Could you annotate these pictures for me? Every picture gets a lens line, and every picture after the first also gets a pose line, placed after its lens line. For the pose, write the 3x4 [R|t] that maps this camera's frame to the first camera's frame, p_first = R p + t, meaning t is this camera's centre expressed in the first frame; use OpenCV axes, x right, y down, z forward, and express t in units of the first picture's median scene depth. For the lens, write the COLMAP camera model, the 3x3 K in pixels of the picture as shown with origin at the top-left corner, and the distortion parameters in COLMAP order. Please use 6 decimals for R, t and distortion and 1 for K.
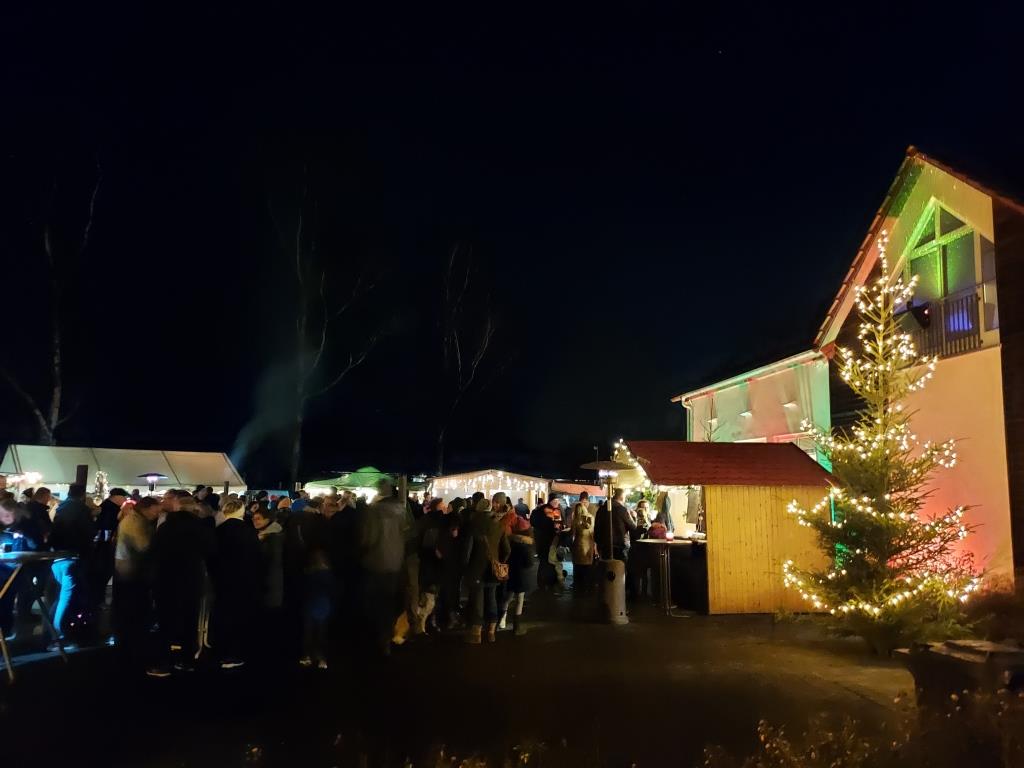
lens RADIAL K [[756.9, 0, 512.0], [0, 756.9, 384.0], [0, 0, 1]] dist [0.072677, -0.079532]
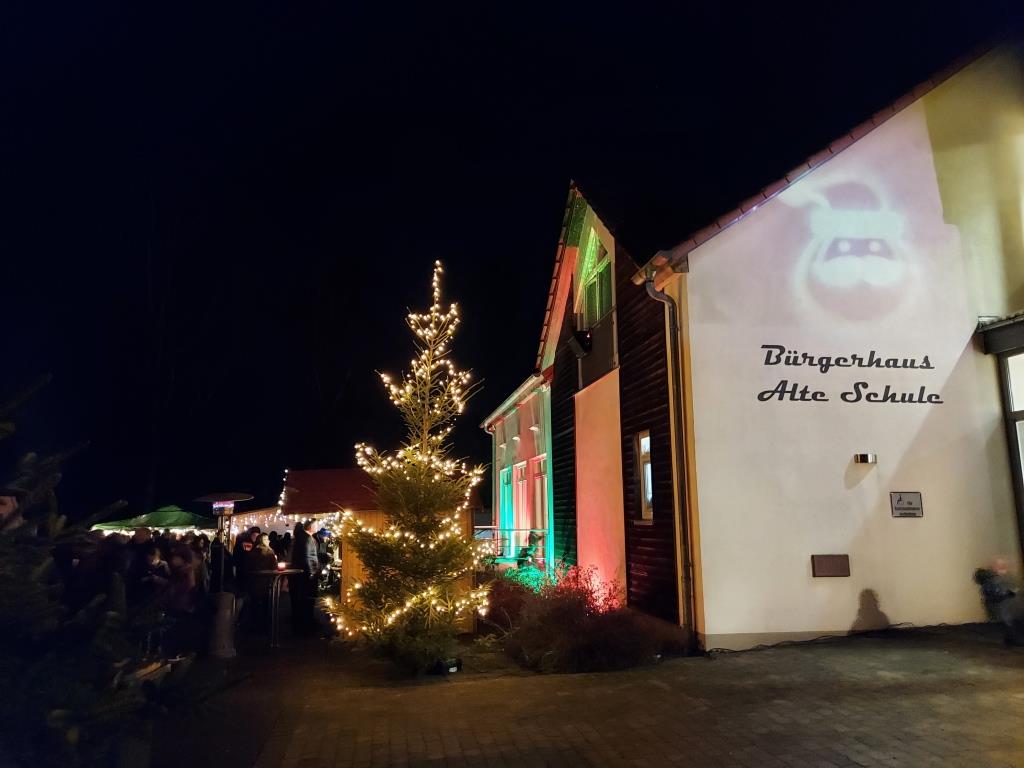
lens RADIAL K [[756.9, 0, 512.0], [0, 756.9, 384.0], [0, 0, 1]] dist [0.072677, -0.079532]
pose [[0.998235, -0.031303, 0.050476, 0.226261], [0.033164, 0.998785, -0.036457, 0.003376], [-0.049274, 0.038066, 0.998060, -0.016162]]
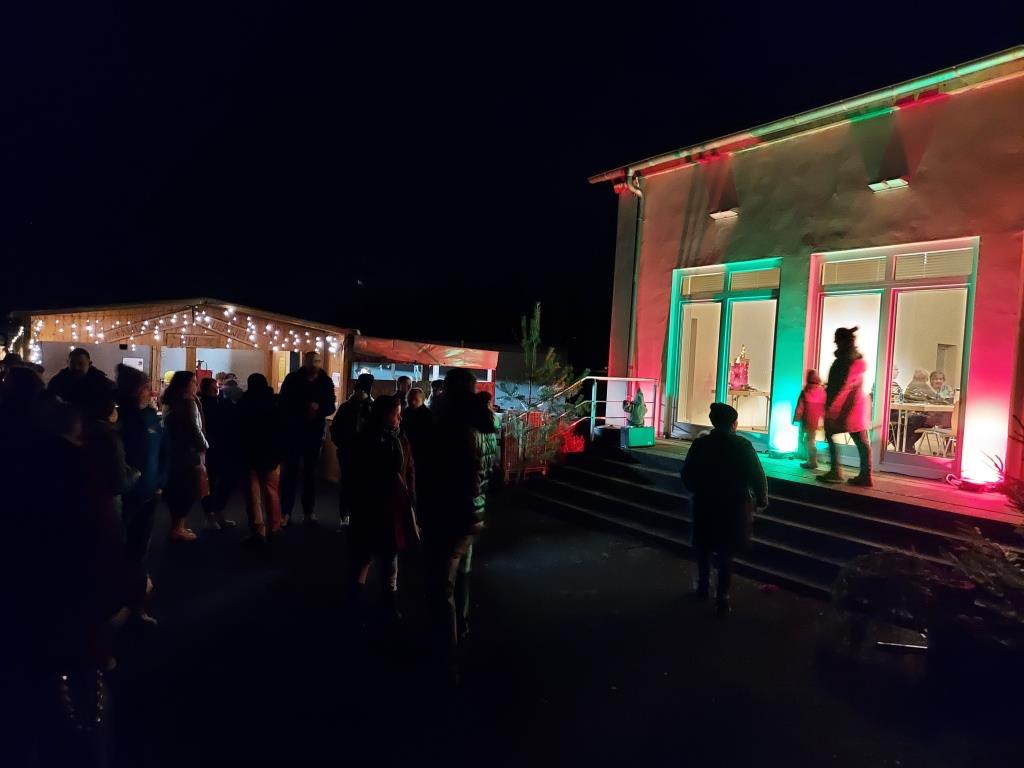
lens RADIAL K [[756.9, 0, 512.0], [0, 756.9, 384.0], [0, 0, 1]] dist [0.072677, -0.079532]
pose [[0.911746, 0.001804, 0.410750, -0.048663], [-0.078616, 0.982270, 0.170189, 0.081227], [-0.403161, -0.187461, 0.895723, 0.606421]]
